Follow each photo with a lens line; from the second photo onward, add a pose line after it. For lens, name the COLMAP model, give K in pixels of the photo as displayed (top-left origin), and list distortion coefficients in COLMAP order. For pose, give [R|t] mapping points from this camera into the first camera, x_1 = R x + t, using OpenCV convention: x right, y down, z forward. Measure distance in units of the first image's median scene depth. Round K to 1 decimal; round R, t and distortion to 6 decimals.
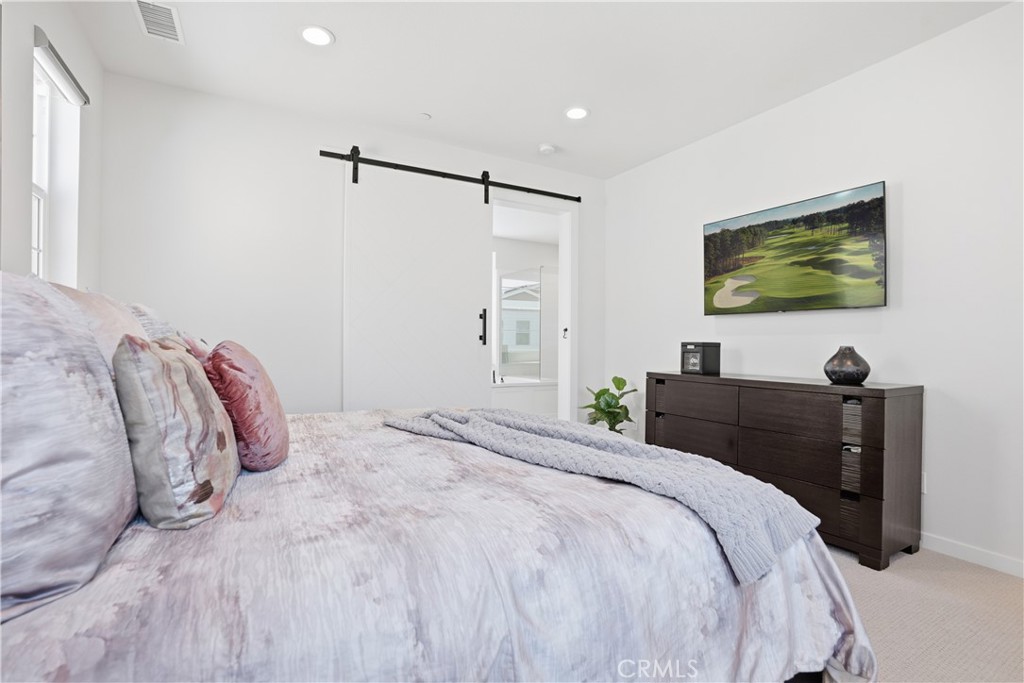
lens RADIAL K [[491.6, 0, 512.0], [0, 491.6, 341.5], [0, 0, 1]] dist [-0.031748, 0.000263]
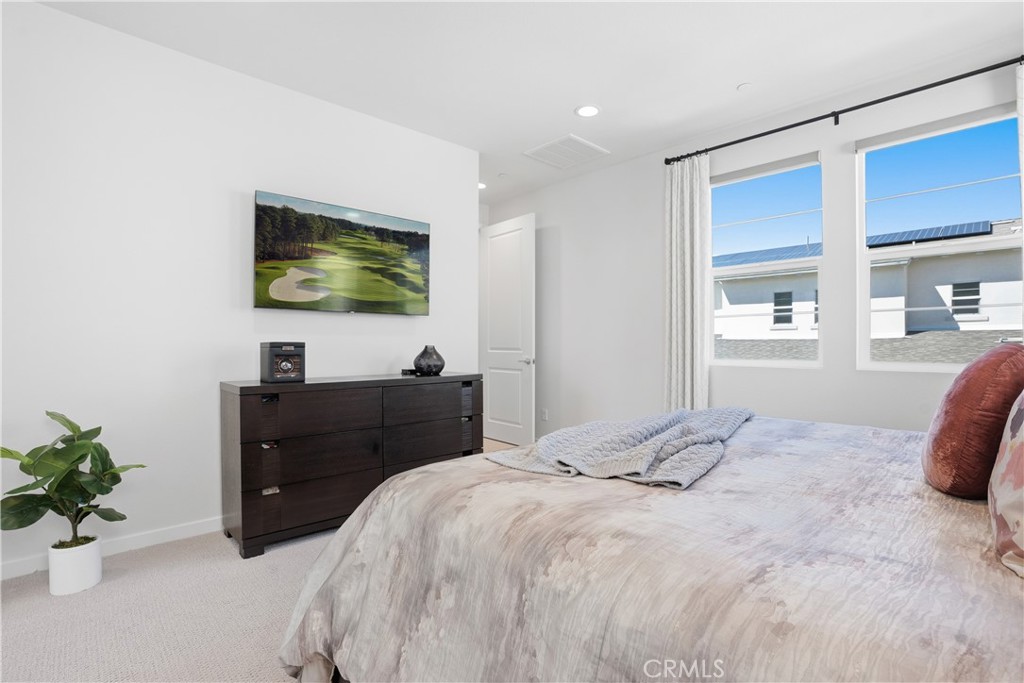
lens RADIAL K [[491.6, 0, 512.0], [0, 491.6, 341.5], [0, 0, 1]] dist [-0.031748, 0.000263]
pose [[-0.237022, 0.004212, 0.971495, -0.533010], [-0.000800, 0.999989, -0.004530, 0.003926], [-0.971504, -0.001851, -0.237016, 0.946395]]
